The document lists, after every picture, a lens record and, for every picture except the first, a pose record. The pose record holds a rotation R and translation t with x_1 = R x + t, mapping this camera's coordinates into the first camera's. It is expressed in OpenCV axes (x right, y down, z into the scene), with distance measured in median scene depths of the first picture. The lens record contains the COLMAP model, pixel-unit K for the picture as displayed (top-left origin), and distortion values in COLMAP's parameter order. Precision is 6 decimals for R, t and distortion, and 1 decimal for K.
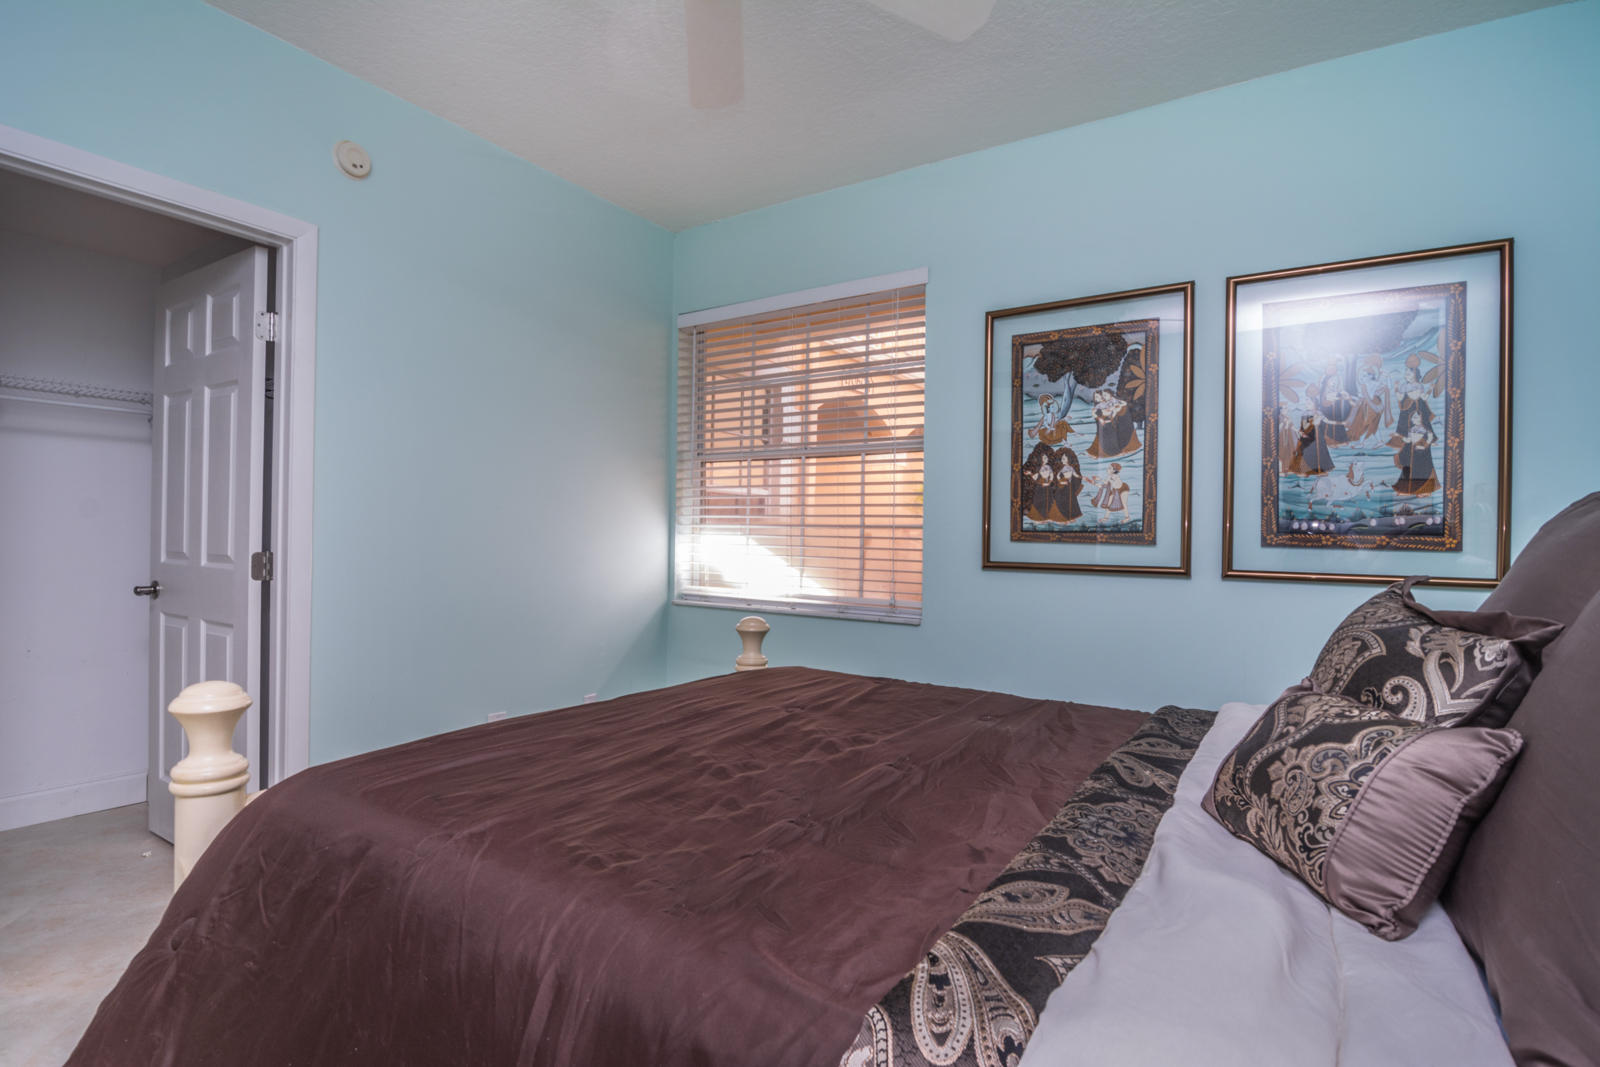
lens RADIAL K [[765.9, 0, 796.4], [0, 765.9, 534.5], [0, 0, 1]] dist [-0.010403, -0.000068]
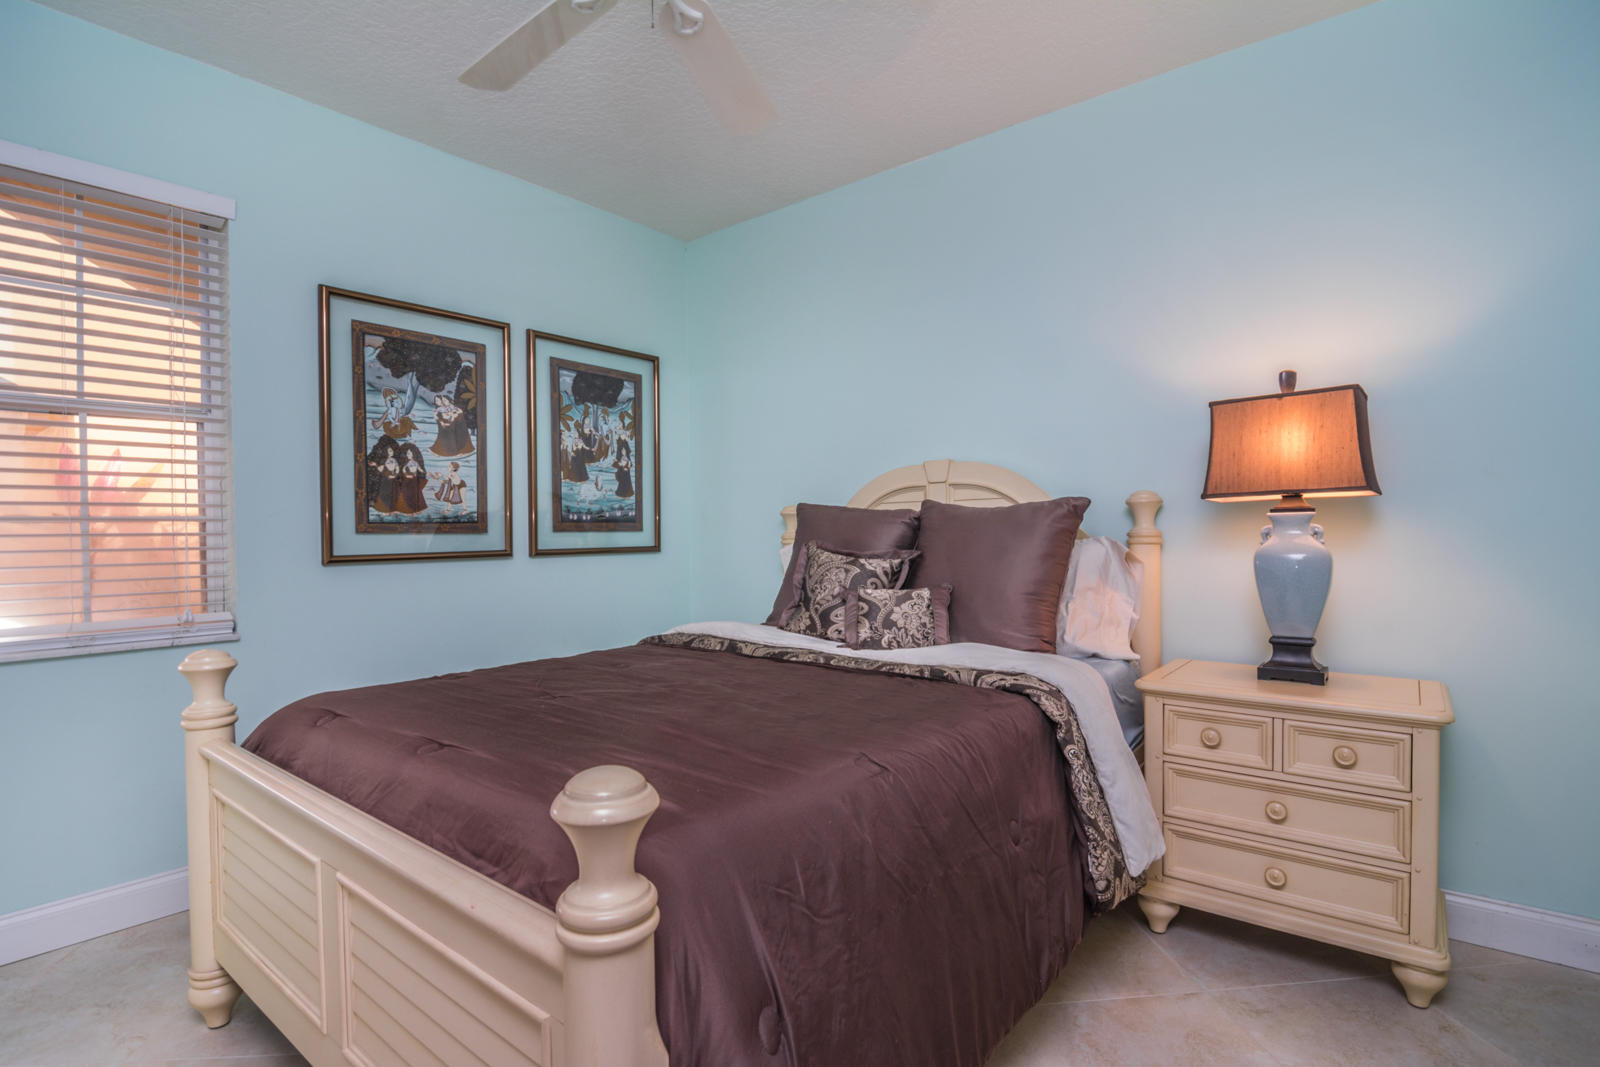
lens RADIAL K [[765.9, 0, 797.5], [0, 765.9, 526.6], [0, 0, 1]] dist [-0.010403, -0.000068]
pose [[0.116223, -0.018889, 0.993043, -0.646733], [0.007568, 0.999807, 0.018132, -0.013933], [-0.993194, 0.005408, 0.116344, 0.355136]]
